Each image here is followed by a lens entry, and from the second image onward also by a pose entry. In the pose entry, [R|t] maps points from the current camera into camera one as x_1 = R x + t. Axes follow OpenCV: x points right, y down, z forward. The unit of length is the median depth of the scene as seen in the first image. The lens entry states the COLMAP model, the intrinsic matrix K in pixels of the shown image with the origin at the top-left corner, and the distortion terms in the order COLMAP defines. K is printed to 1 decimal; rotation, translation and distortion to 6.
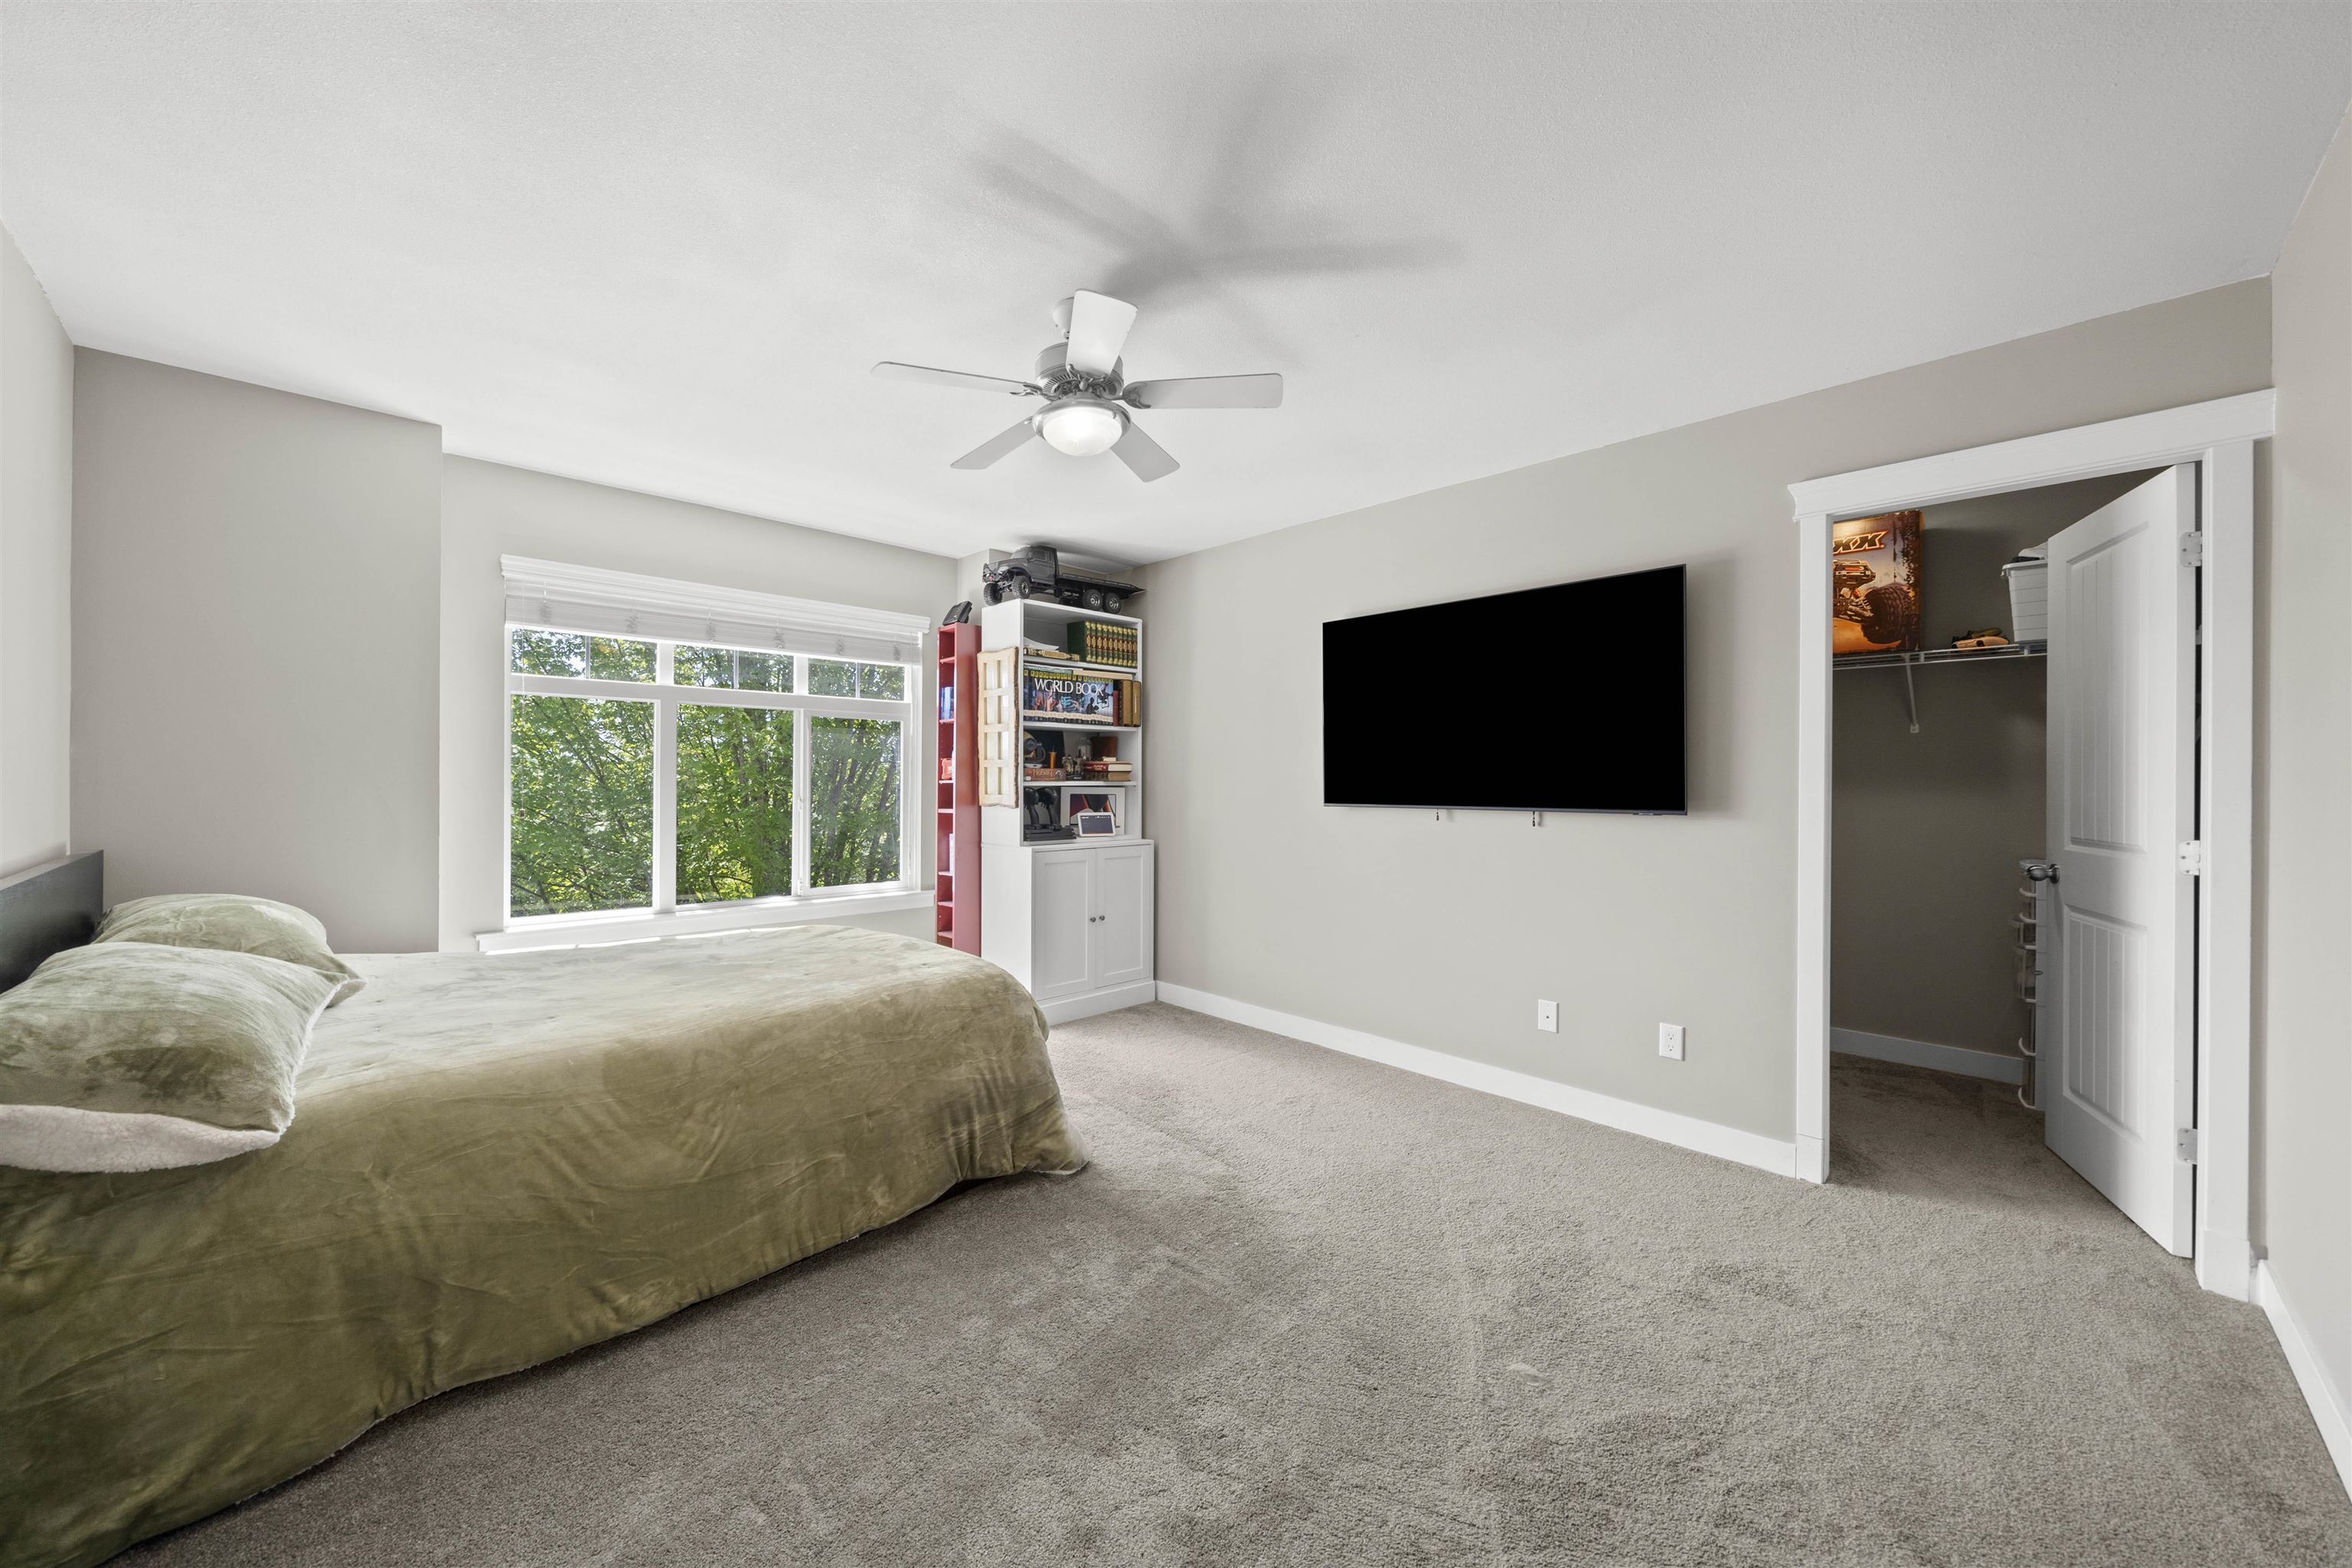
lens RADIAL K [[859.7, 0, 1170.8], [0, 859.7, 788.7], [0, 0, 1]] dist [-0.005608, -0.000284]
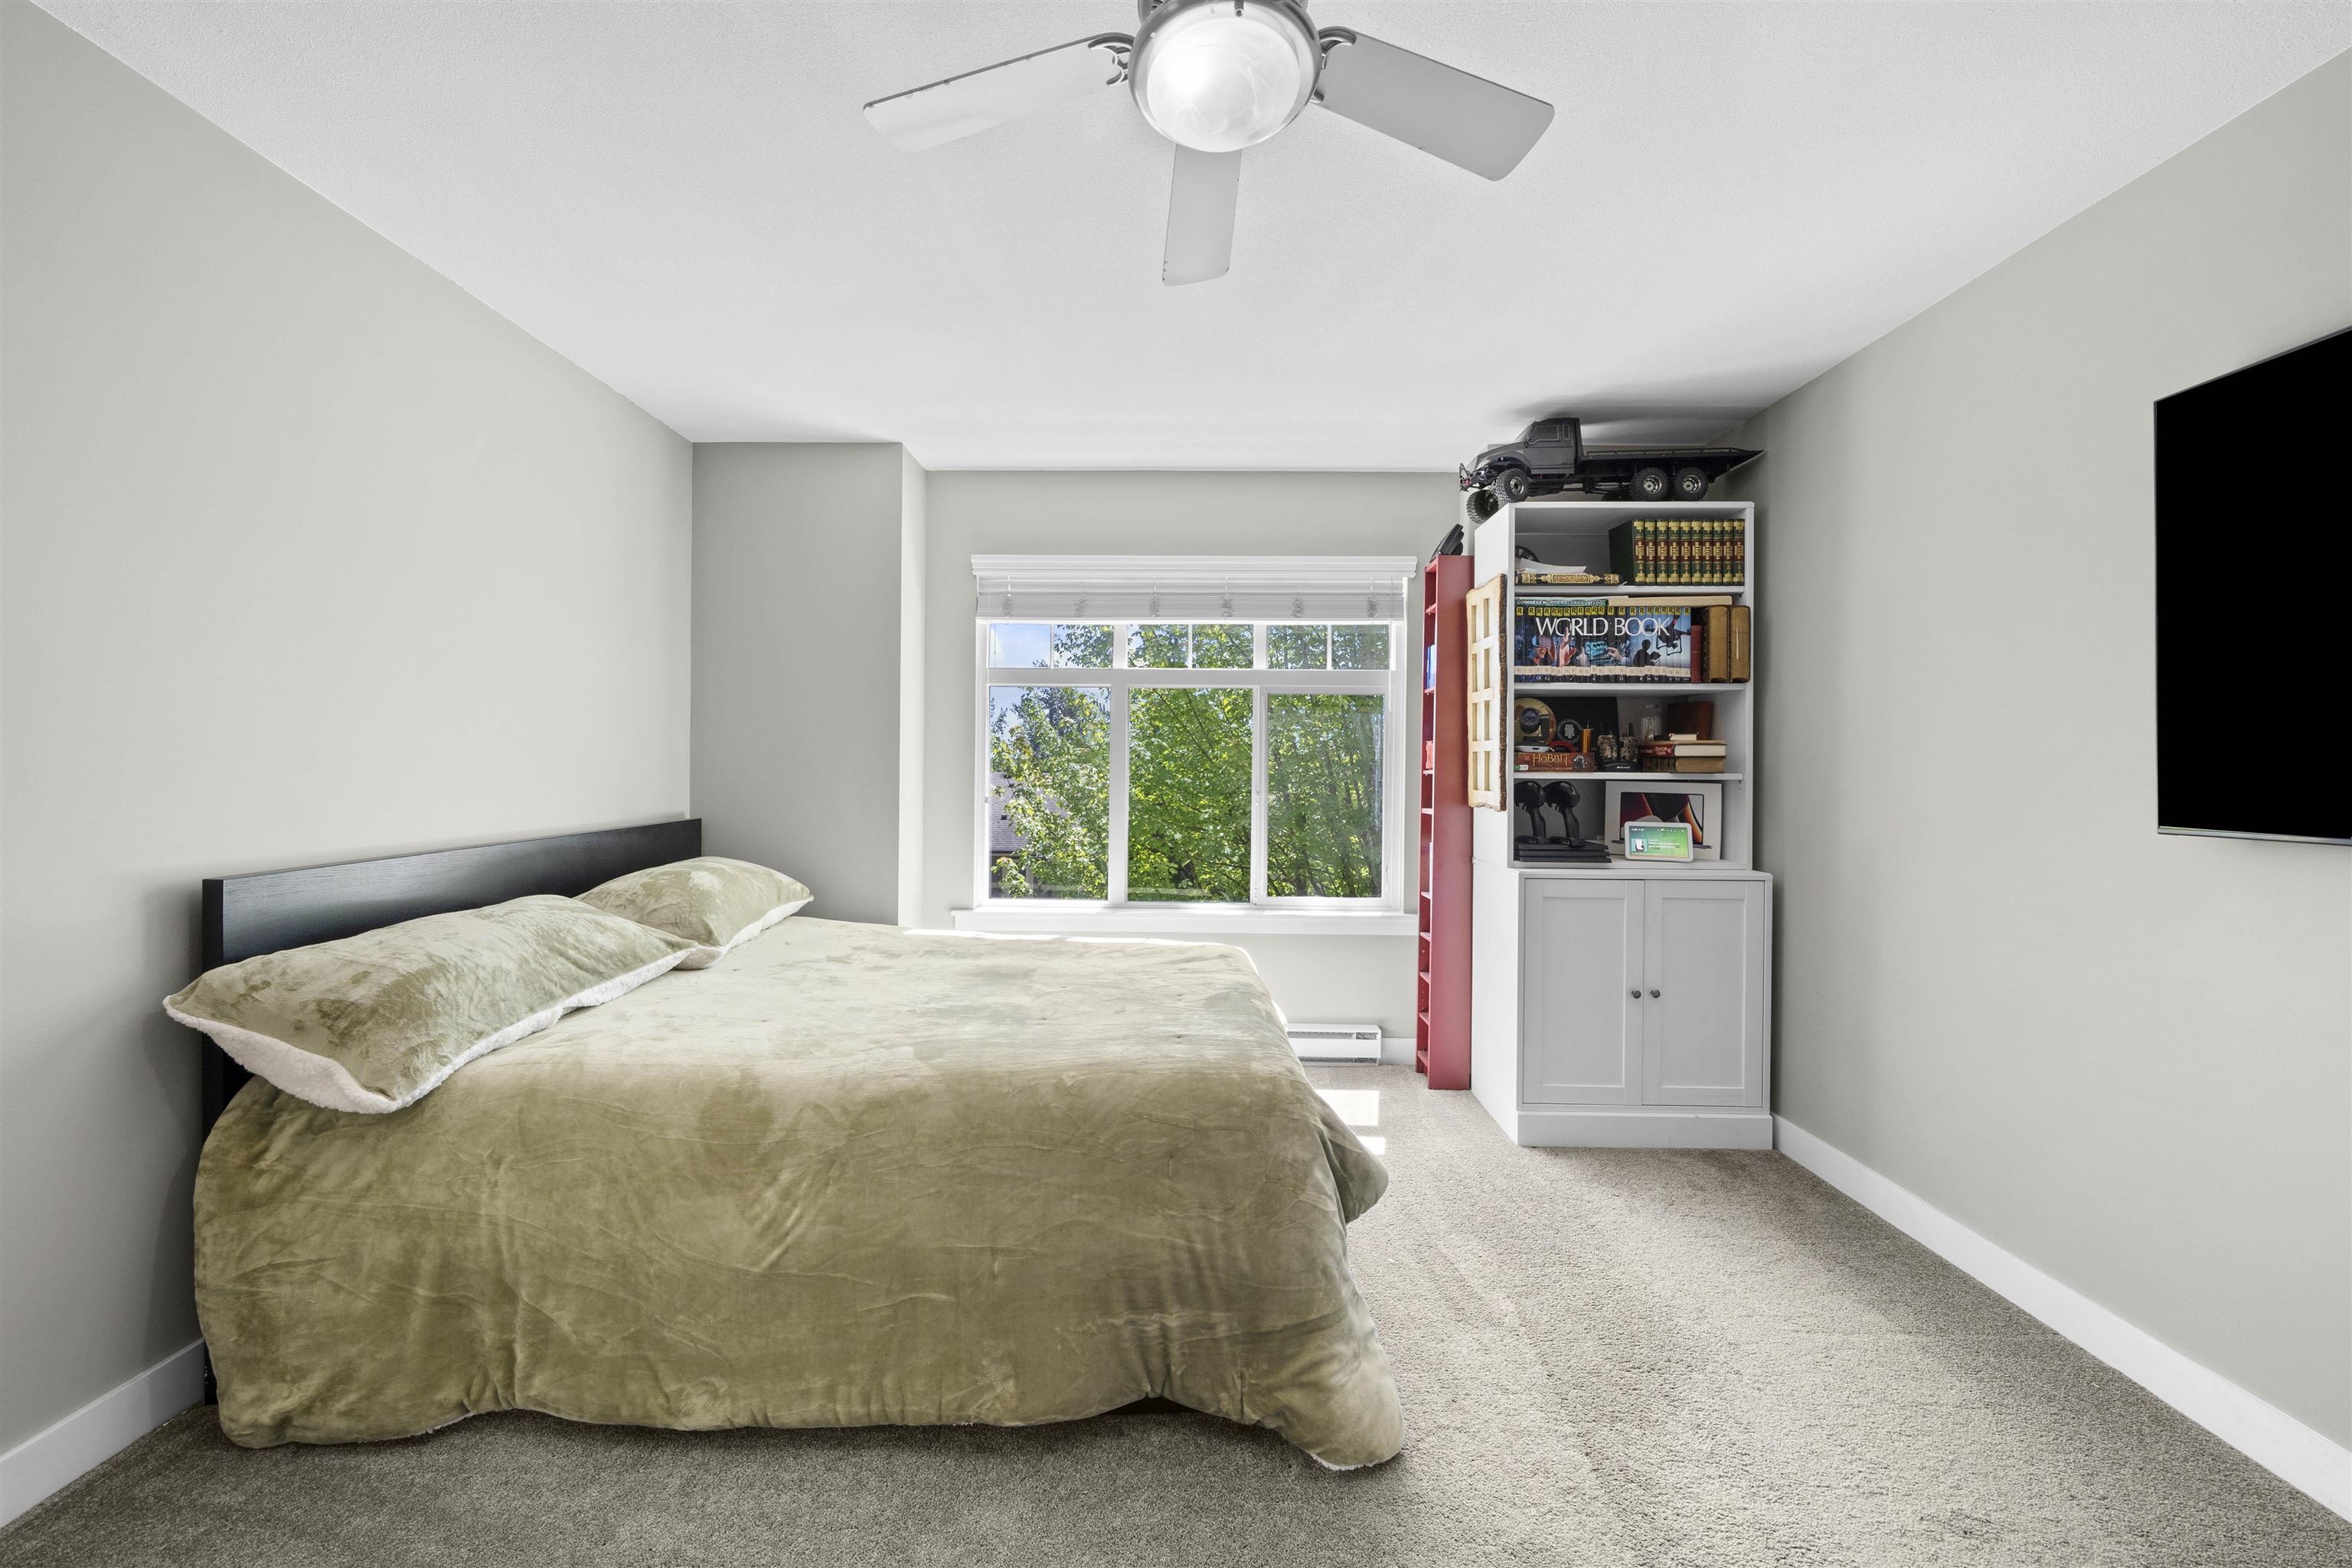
lens RADIAL K [[880.8, 0, 1172.6], [0, 880.8, 769.2], [0, 0, 1]] dist [-0.004103, -0.000173]
pose [[0.700181, 0.003456, -0.713957, 0.131958], [-0.012258, 0.999899, -0.007181, -0.002277], [0.713860, 0.013780, 0.700153, 0.315938]]
